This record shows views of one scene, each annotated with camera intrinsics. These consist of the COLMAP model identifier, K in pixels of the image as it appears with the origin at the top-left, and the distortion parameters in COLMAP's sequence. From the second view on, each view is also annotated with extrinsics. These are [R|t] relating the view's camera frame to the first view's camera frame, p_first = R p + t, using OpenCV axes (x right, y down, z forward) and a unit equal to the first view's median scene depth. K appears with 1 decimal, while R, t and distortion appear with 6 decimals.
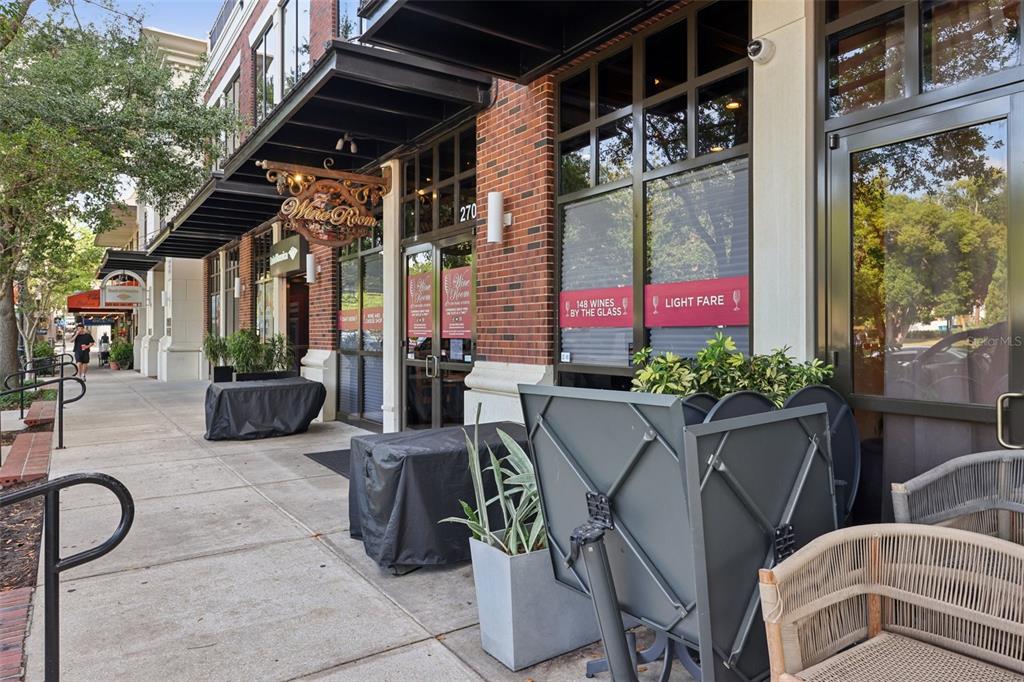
lens RADIAL K [[663.0, 0, 512.0], [0, 663.0, 341.0], [0, 0, 1]] dist [0.009331, -0.002037]
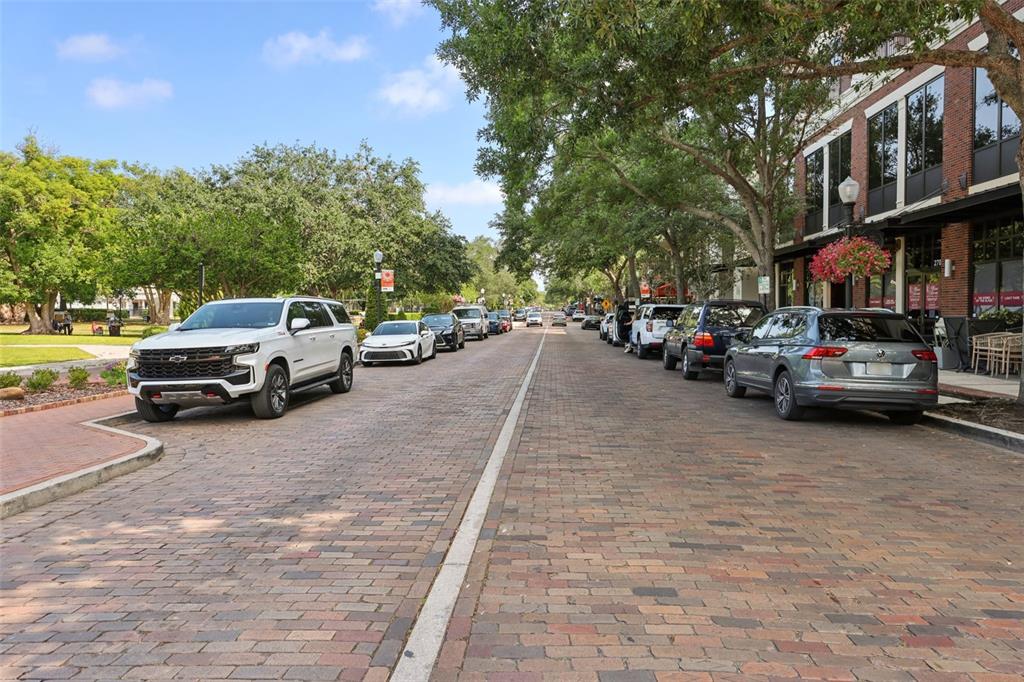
lens RADIAL K [[663.0, 0, 512.0], [0, 663.0, 341.0], [0, 0, 1]] dist [0.009331, -0.002037]
pose [[0.799621, 0.005277, -0.600482, 0.196572], [0.018818, 0.999250, 0.033840, -0.000535], [0.600210, -0.038359, 0.798922, -2.448866]]
